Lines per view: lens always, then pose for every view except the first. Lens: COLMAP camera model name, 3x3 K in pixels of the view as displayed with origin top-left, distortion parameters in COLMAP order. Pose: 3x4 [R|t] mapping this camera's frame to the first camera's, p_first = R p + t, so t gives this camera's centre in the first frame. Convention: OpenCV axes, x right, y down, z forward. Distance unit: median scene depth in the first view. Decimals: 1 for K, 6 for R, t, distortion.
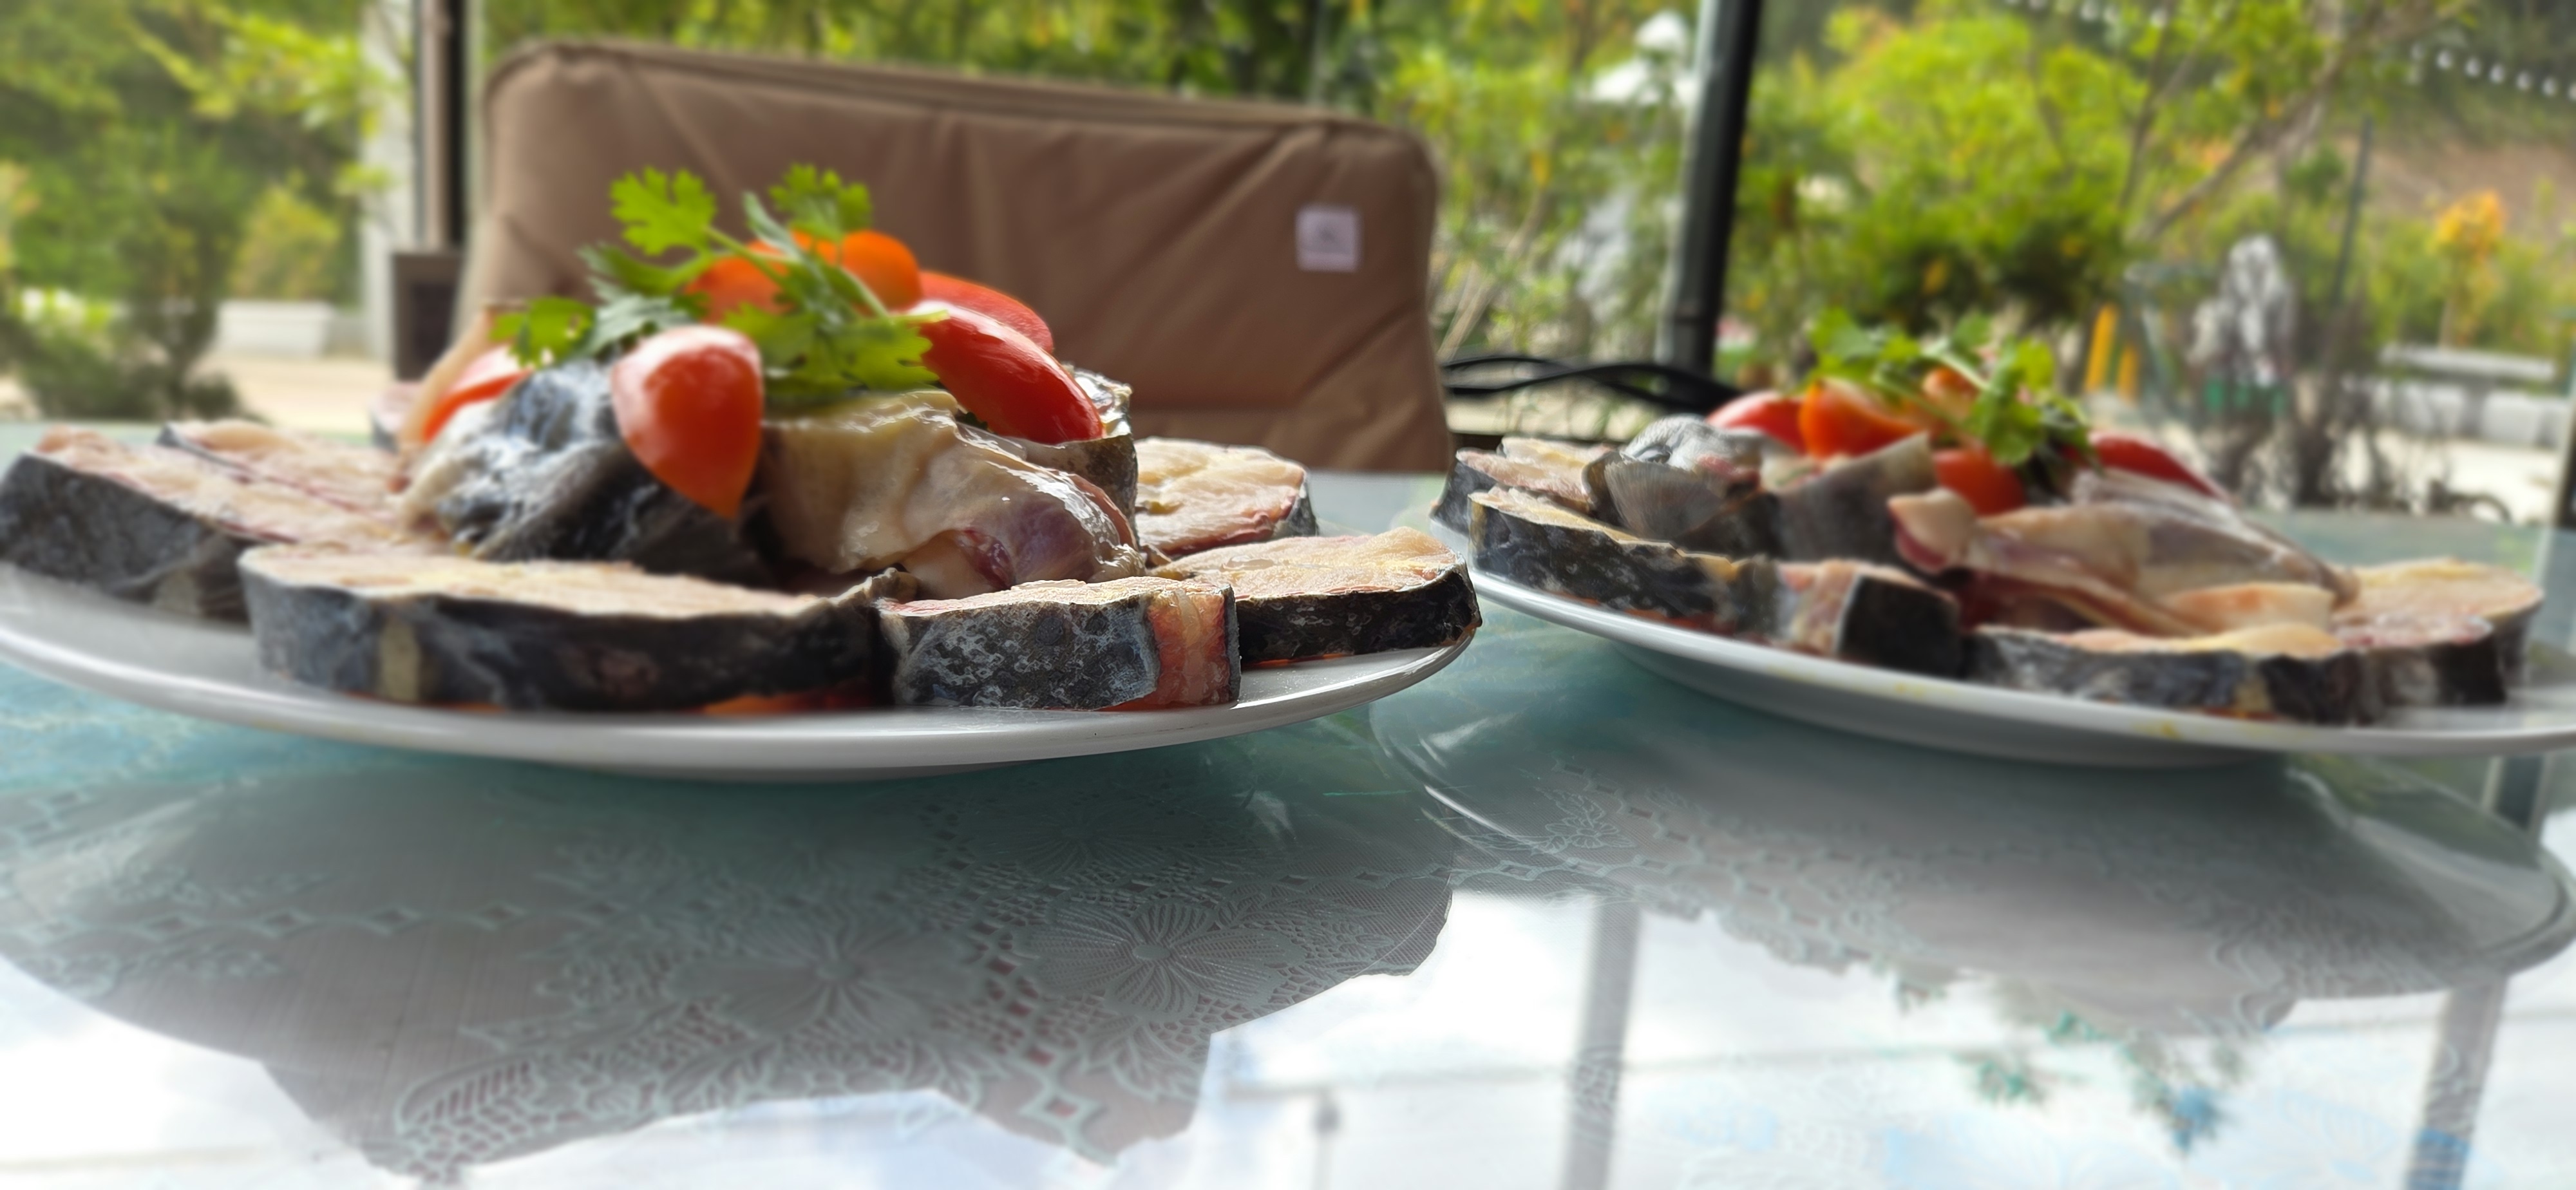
lens RADIAL K [[1952.3, 0, 1388.3], [0, 1952.3, 619.9], [0, 0, 1]] dist [0.075168, -0.079715]
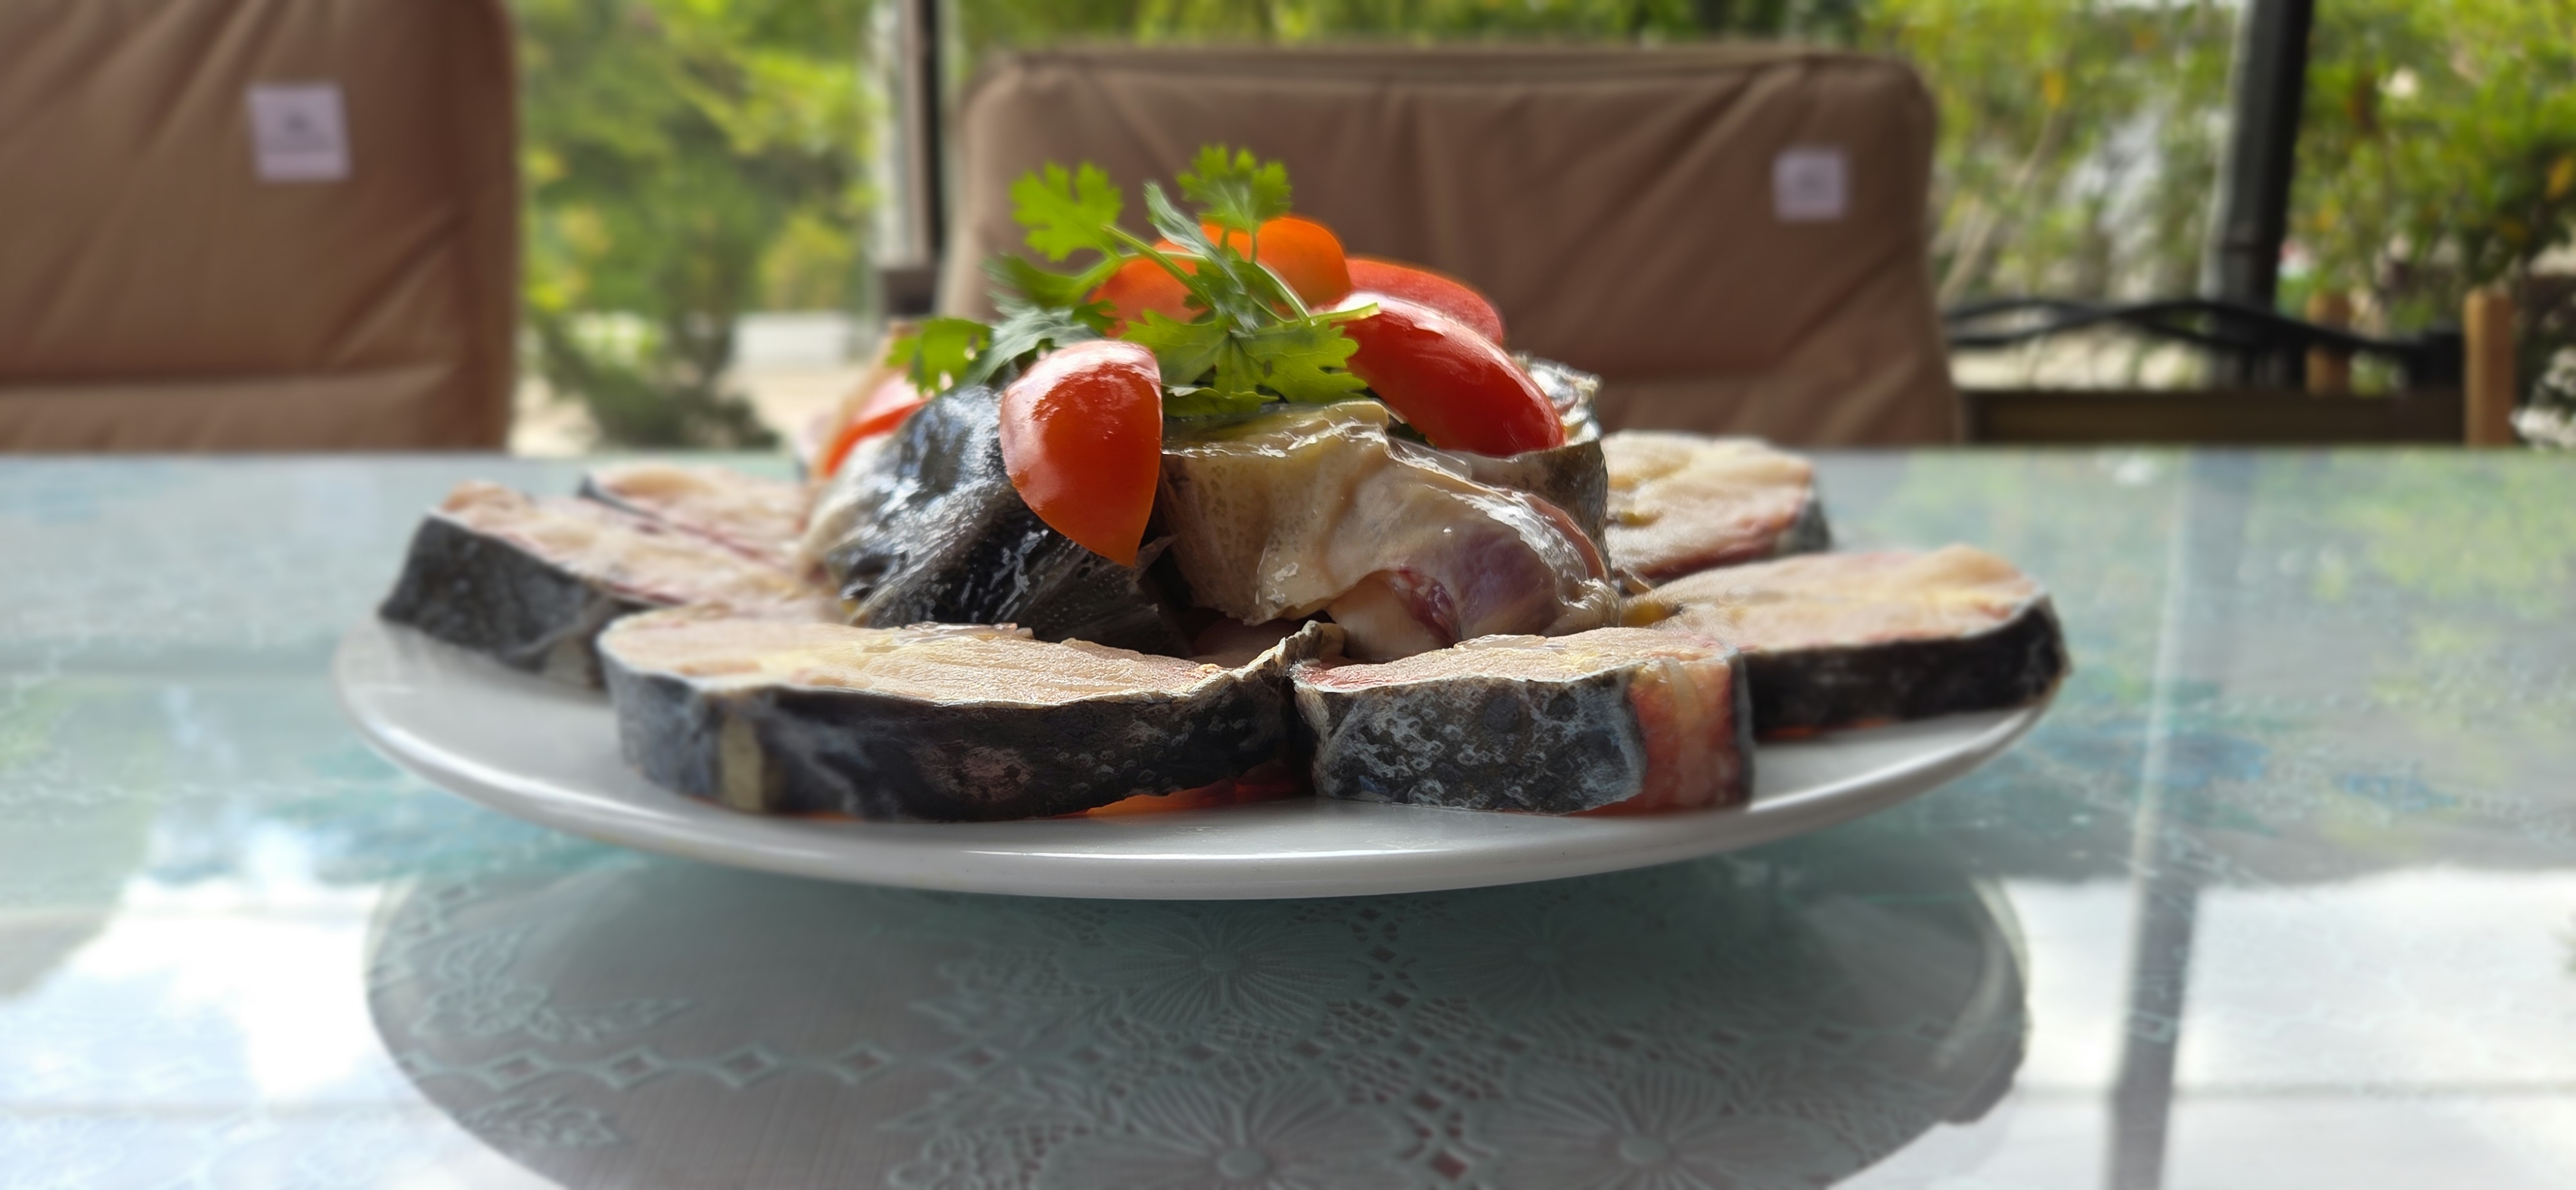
lens RADIAL K [[2031.9, 0, 1352.0], [0, 2031.9, 548.7], [0, 0, 1]] dist [0.088359, -0.166468]
pose [[0.968055, -0.028026, -0.249168, -0.023944], [0.022317, 0.999420, -0.025709, -0.033363], [0.249744, 0.019327, 0.968119, 0.174885]]
